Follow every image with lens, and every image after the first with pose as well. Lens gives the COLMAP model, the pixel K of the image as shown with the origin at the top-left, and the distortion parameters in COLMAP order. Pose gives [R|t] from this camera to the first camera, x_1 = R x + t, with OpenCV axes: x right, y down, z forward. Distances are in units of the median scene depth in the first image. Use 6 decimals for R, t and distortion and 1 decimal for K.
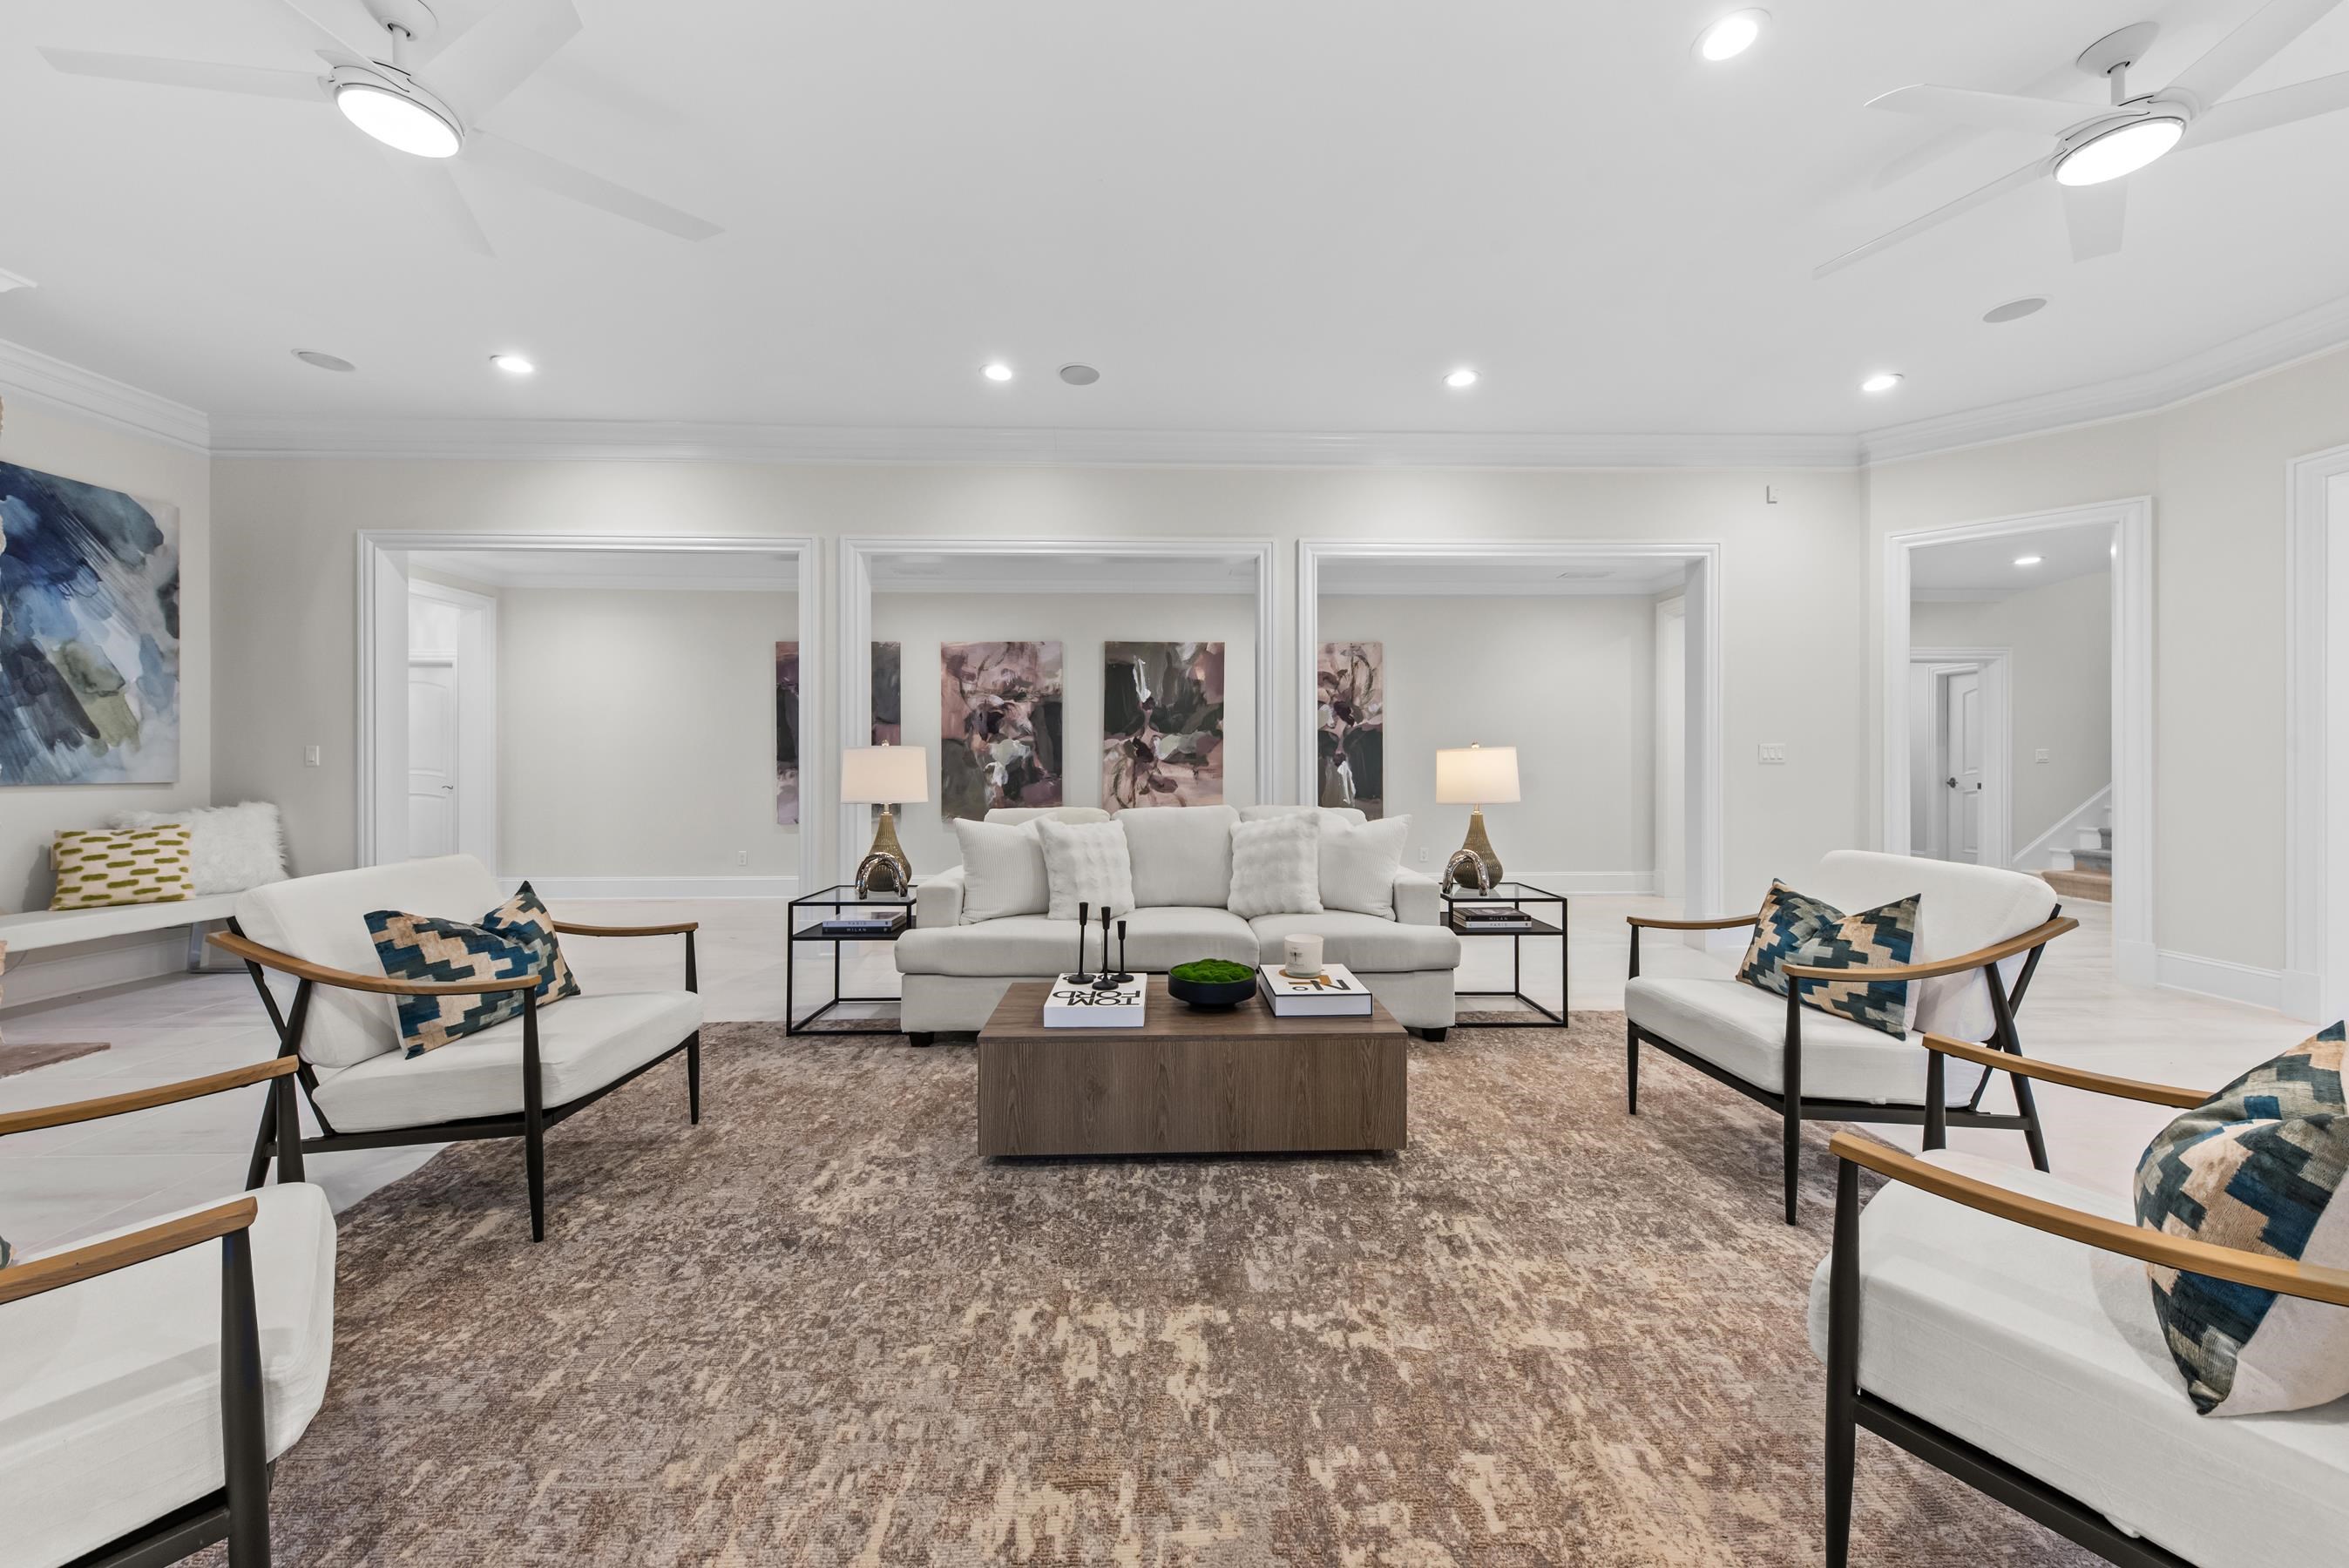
lens RADIAL K [[818.0, 0, 1211.8], [0, 818.0, 761.6], [0, 0, 1]] dist [0.006147, -0.002240]
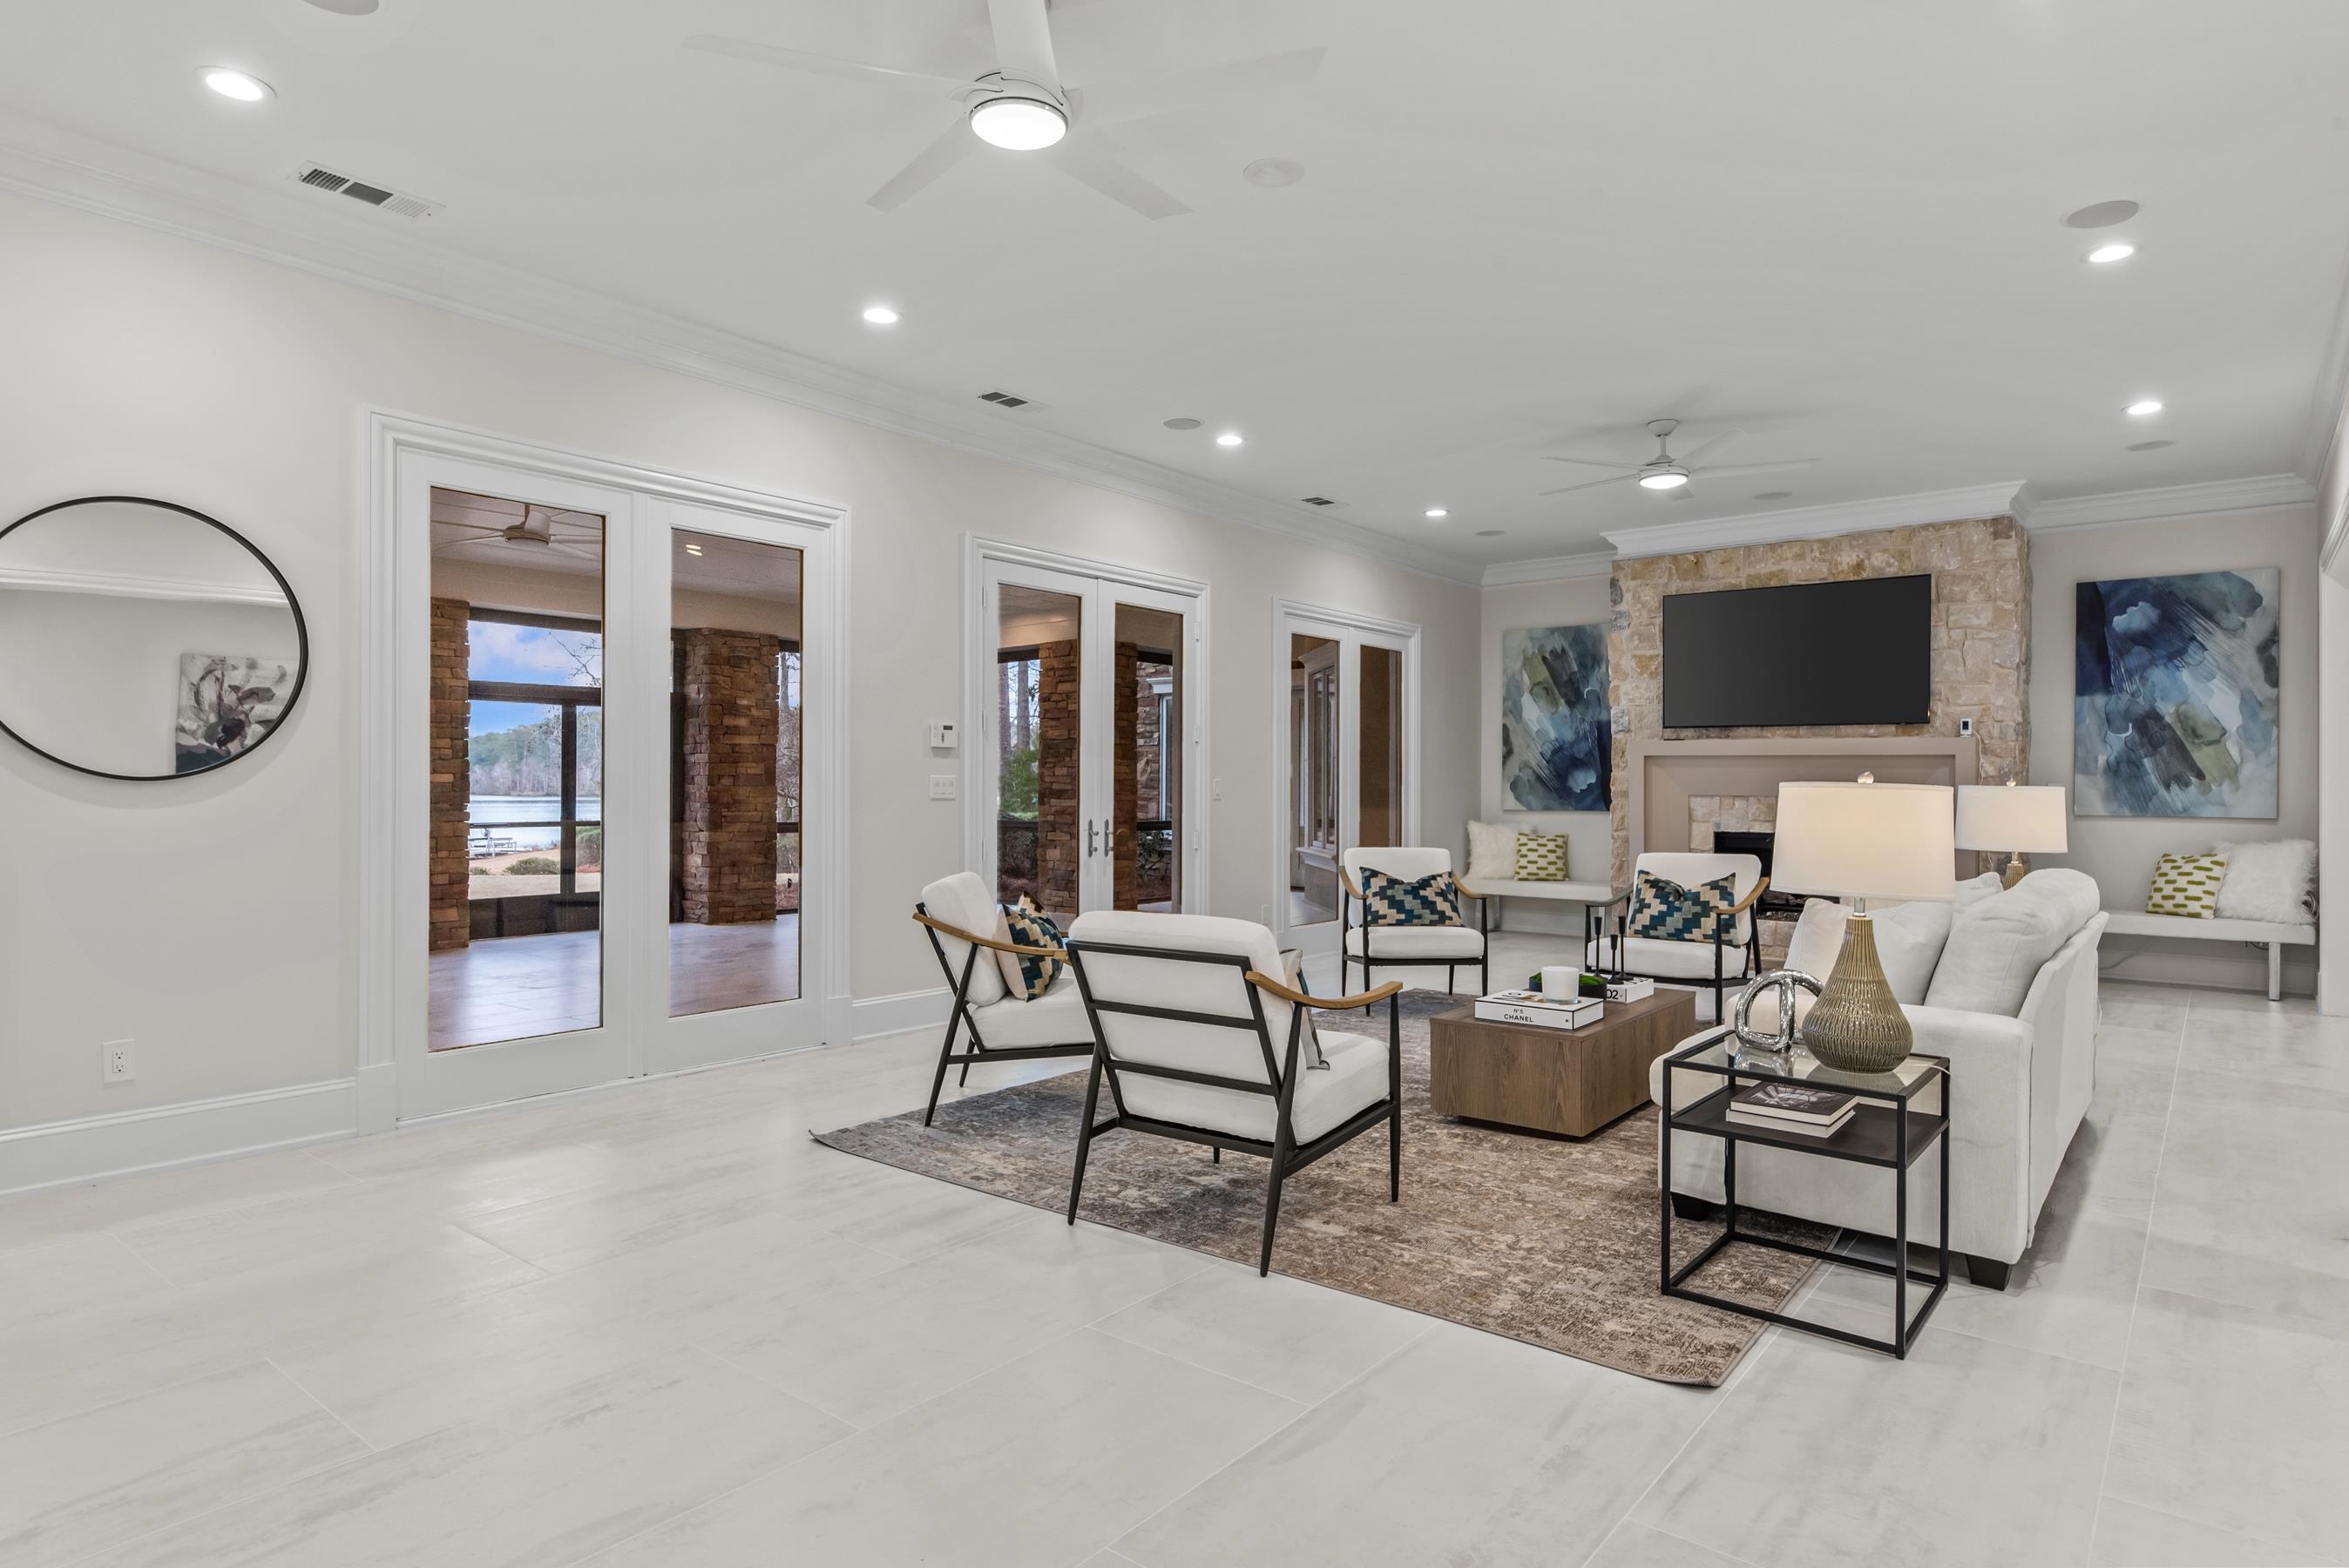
lens RADIAL K [[1311.7, 0, 1174.5], [0, 1311.7, 786.5], [0, 0, 1]] dist [0.009292, 0.000806]
pose [[-0.657918, -0.003929, -0.753080, 1.085743], [-0.005120, 0.999987, -0.000745, -0.009068], [0.753072, 0.003365, -0.657929, 1.101006]]
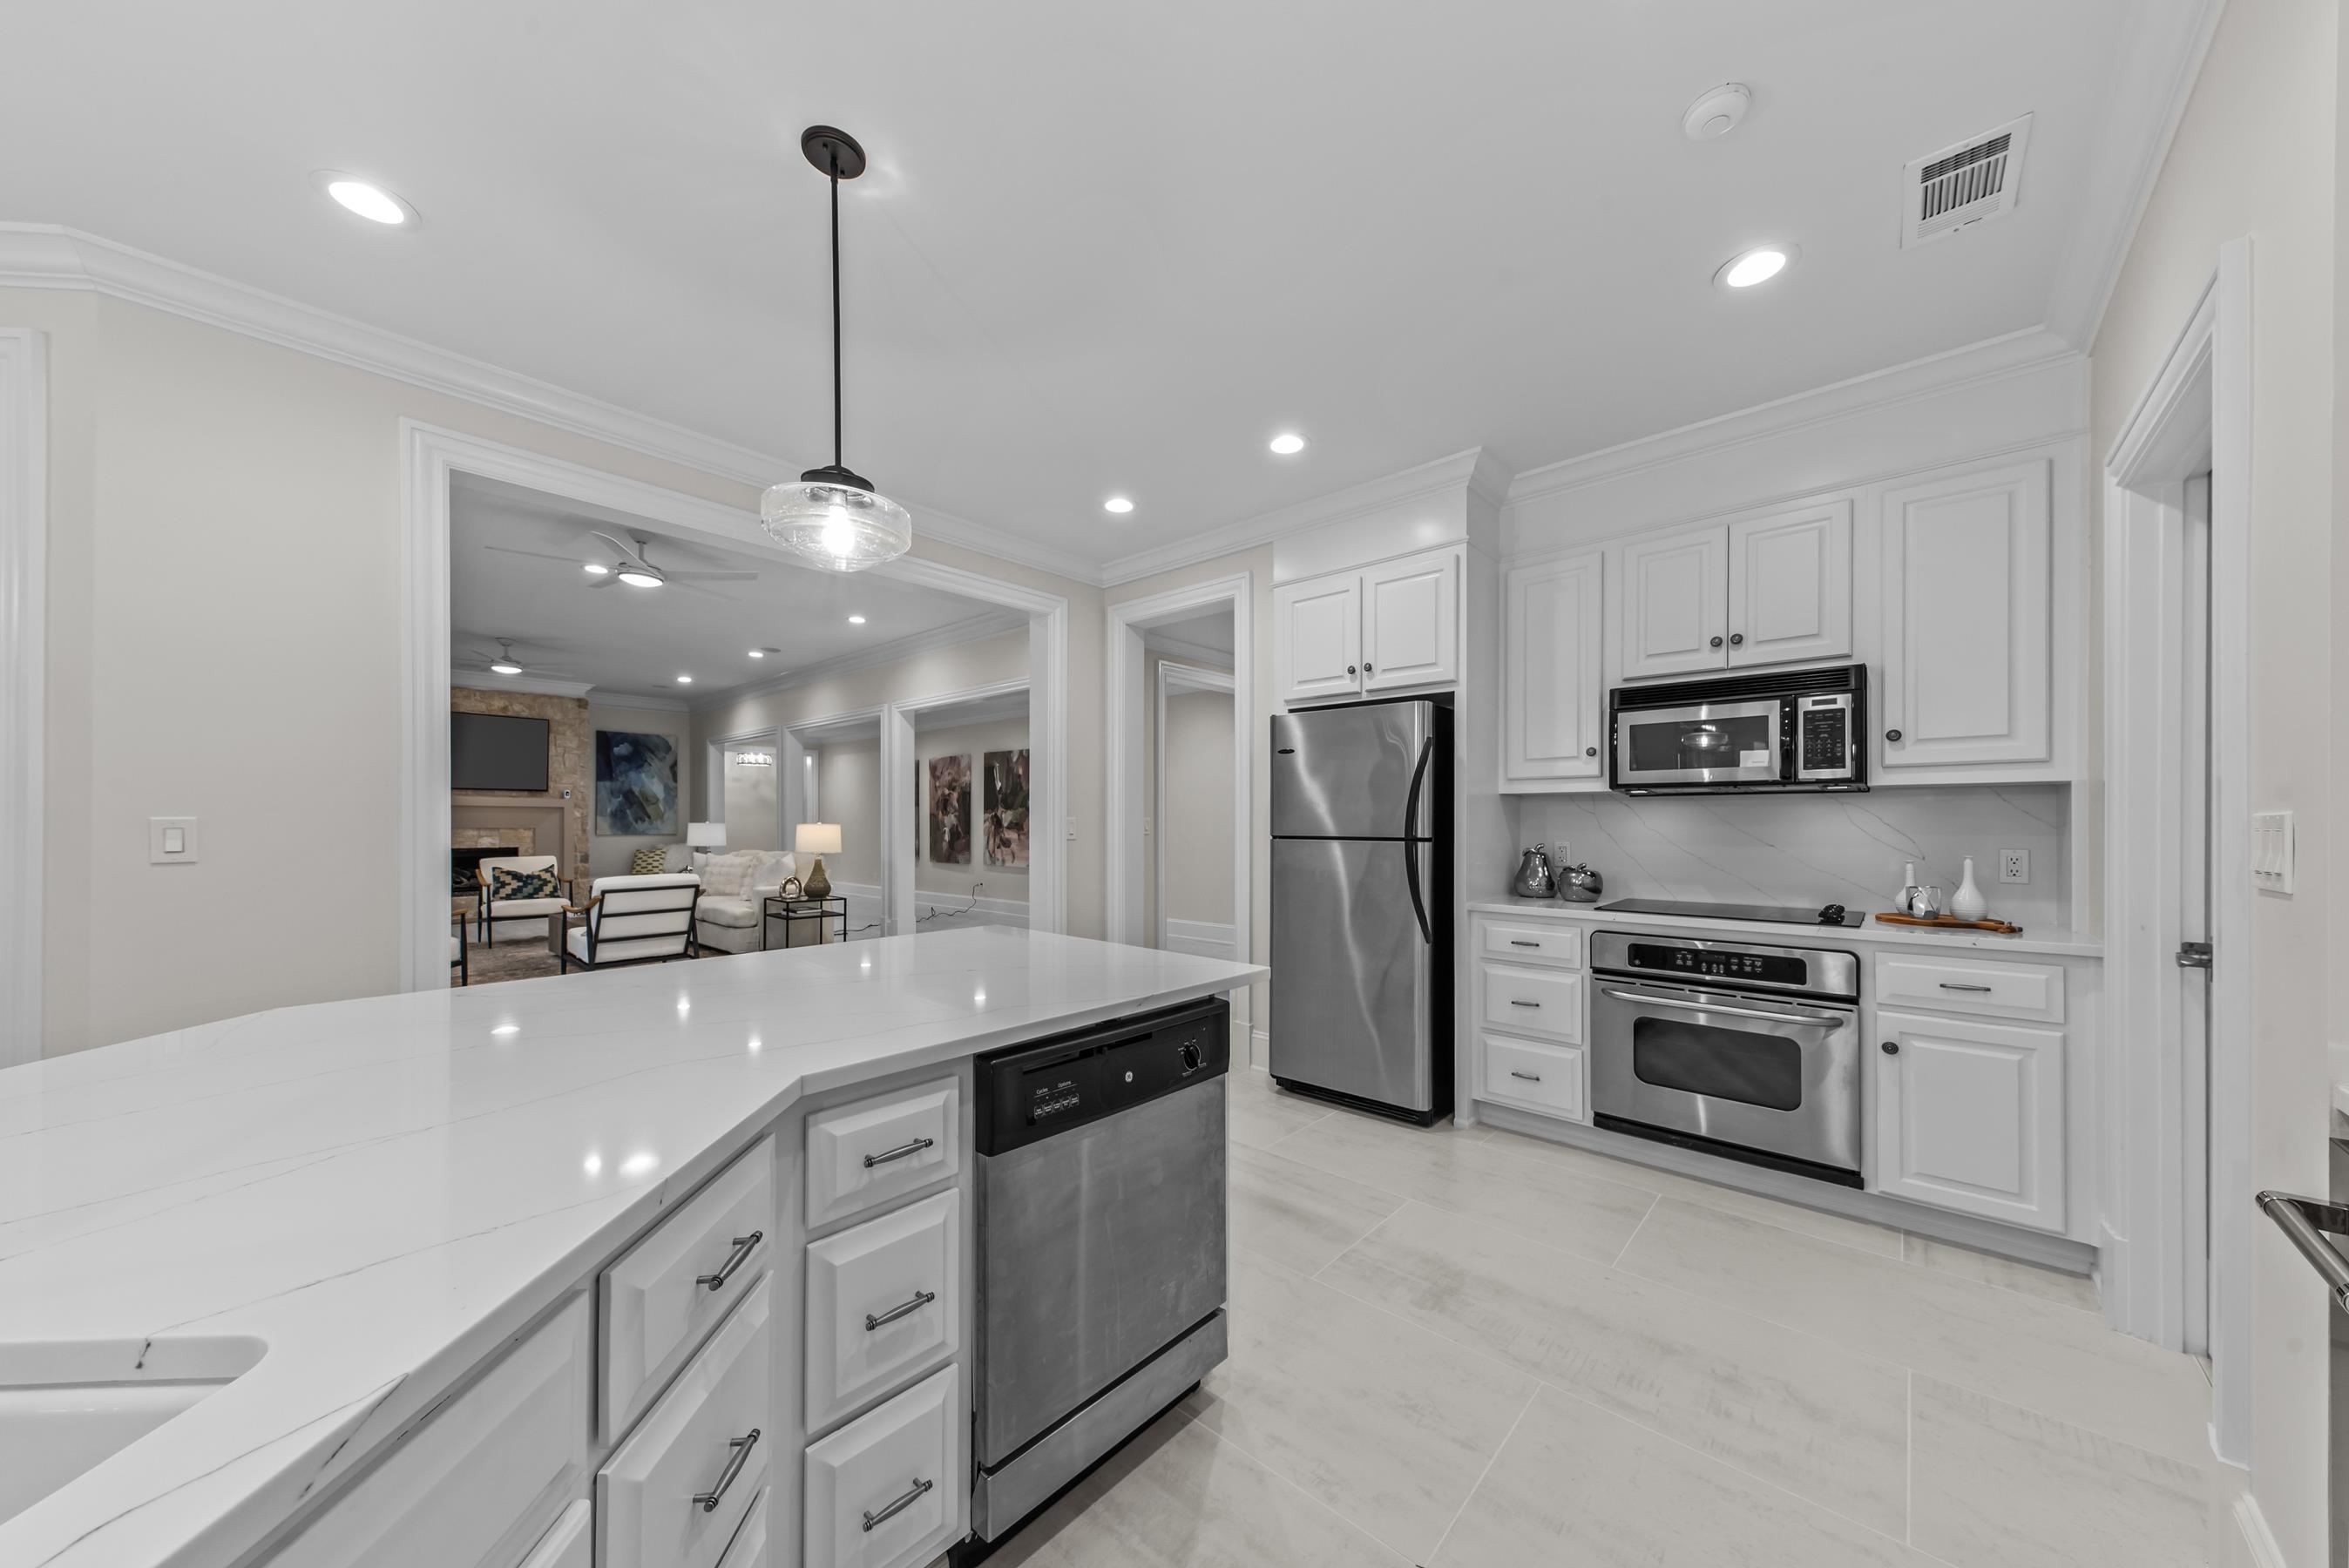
lens RADIAL K [[818.0, 0, 1200.6], [0, 818.0, 815.1], [0, 0, 1]] dist [0.006147, -0.002240]
pose [[0.720680, -0.005306, -0.693247, 2.056576], [-0.000810, 0.999964, -0.008496, -0.018753], [0.693267, 0.006685, 0.720650, 0.236148]]
